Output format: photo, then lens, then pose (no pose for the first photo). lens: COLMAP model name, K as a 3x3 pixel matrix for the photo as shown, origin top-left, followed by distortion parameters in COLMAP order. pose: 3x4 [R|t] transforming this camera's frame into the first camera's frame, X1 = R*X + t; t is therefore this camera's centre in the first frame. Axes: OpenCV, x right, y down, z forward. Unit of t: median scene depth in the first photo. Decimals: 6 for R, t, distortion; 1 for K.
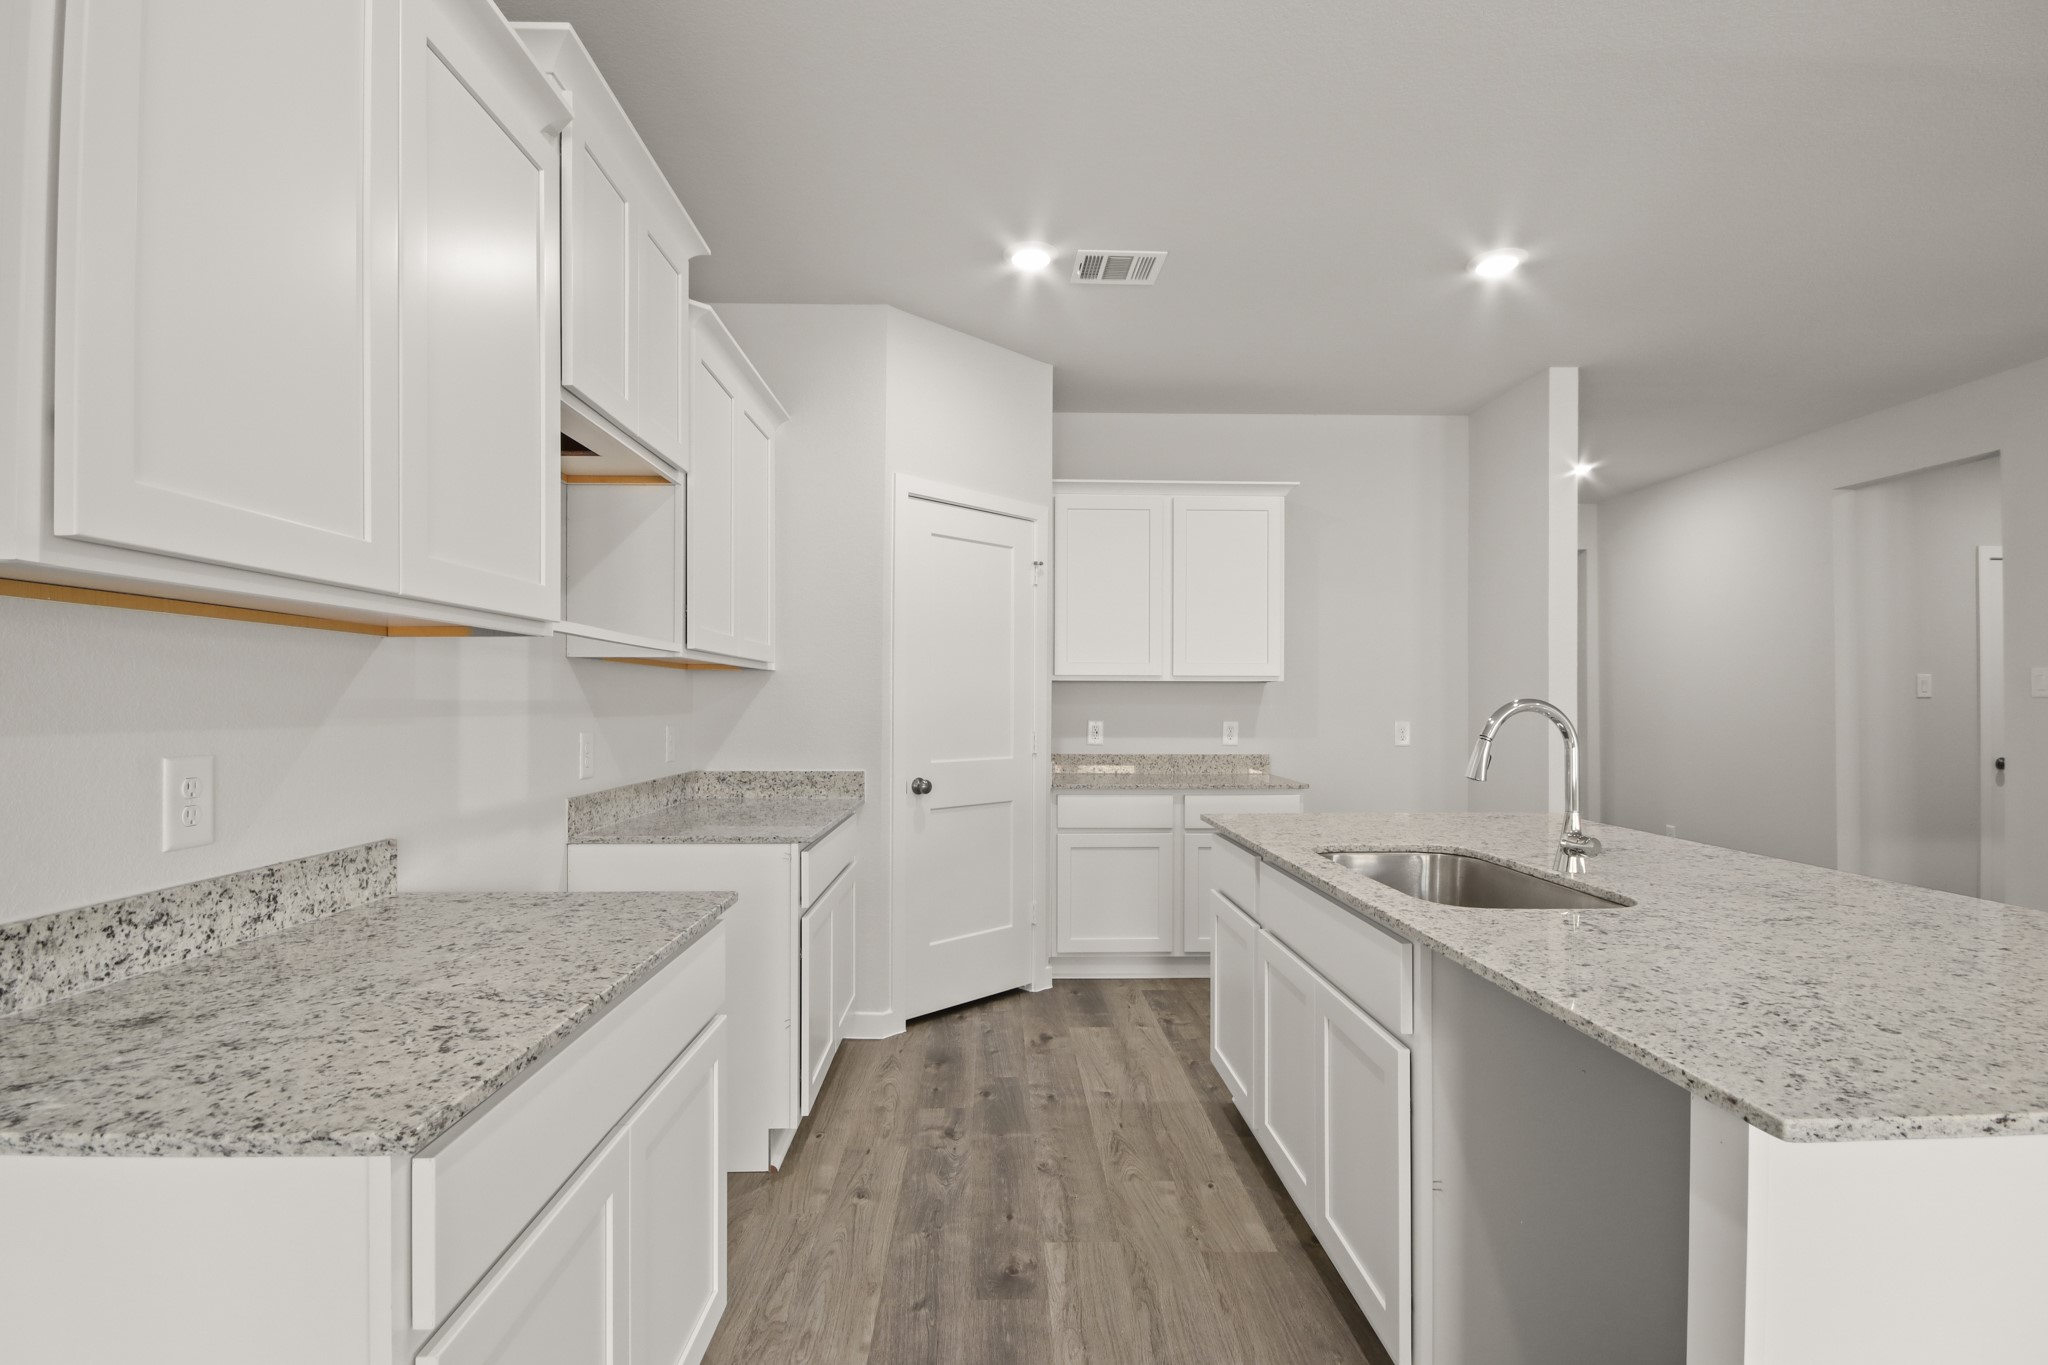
lens RADIAL K [[972.7, 0, 1027.6], [0, 972.7, 686.5], [0, 0, 1]] dist [0.003592, 0.000066]
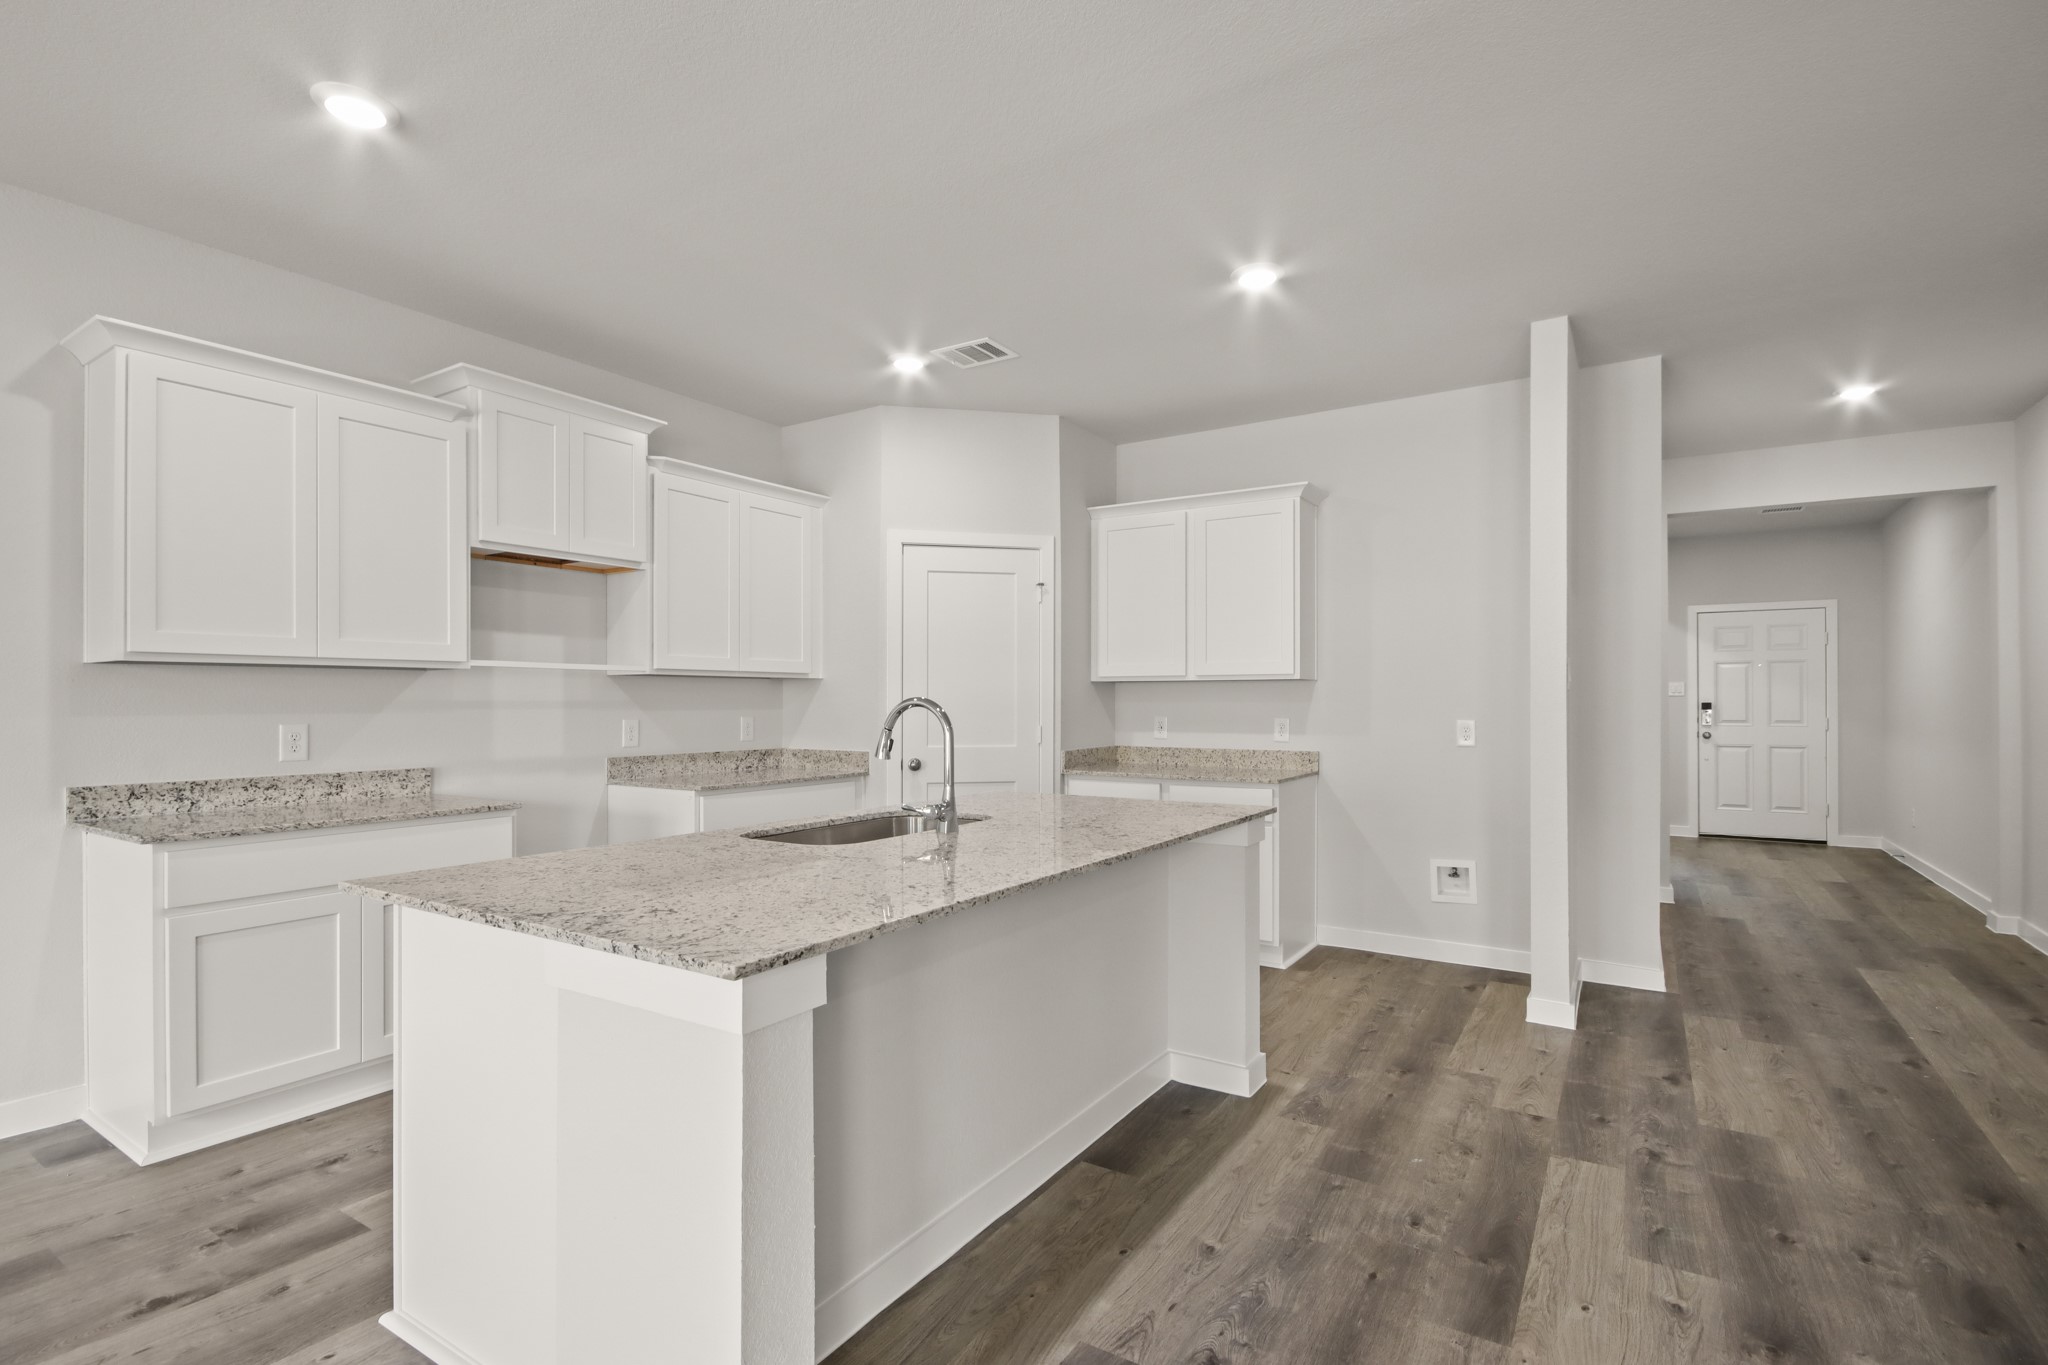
lens RADIAL K [[972.7, 0, 1046.1], [0, 972.7, 694.9], [0, 0, 1]] dist [0.003592, 0.000066]
pose [[0.828067, -0.005783, -0.560600, 0.873875], [0.011796, 0.999905, 0.007110, 0.000842], [0.560505, -0.012501, 0.828056, 0.009809]]
